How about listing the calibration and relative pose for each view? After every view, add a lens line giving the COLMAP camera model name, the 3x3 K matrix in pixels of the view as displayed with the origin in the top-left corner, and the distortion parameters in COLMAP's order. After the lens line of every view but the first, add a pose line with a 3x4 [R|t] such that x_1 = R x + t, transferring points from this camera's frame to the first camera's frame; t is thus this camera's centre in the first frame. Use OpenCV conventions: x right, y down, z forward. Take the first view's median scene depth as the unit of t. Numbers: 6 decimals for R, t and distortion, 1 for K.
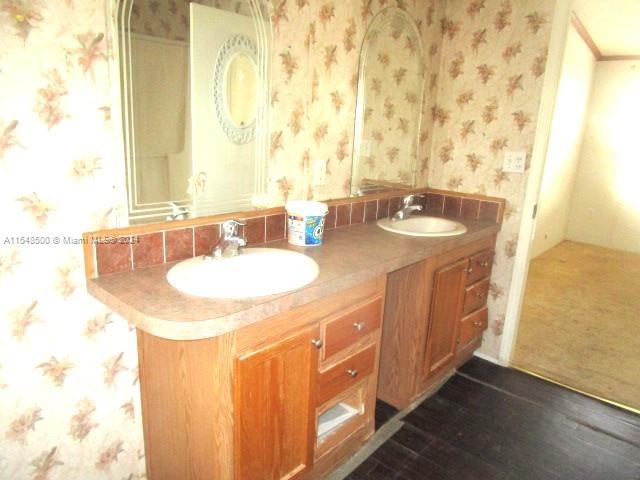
lens RADIAL K [[453.9, 0, 321.0], [0, 453.9, 242.1], [0, 0, 1]] dist [-0.003334, 0.000855]
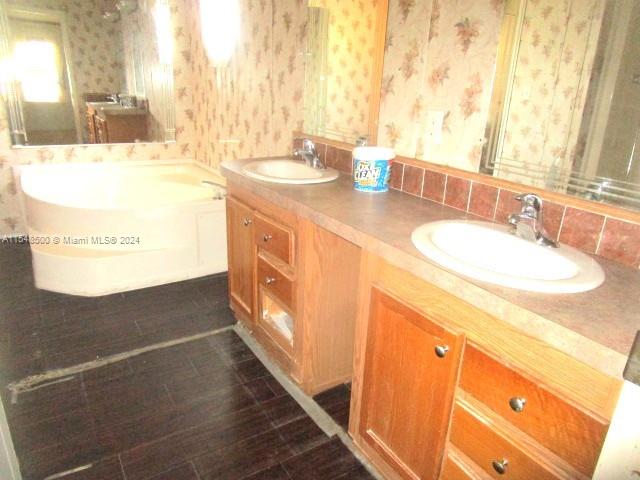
lens RADIAL K [[453.9, 0, 321.7], [0, 453.9, 240.0], [0, 0, 1]] dist [-0.003334, 0.000855]
pose [[-0.262344, 0.257954, -0.929858, 0.922224], [-0.298684, 0.894580, 0.332437, -0.192501], [0.917586, 0.364946, -0.157641, 1.075616]]
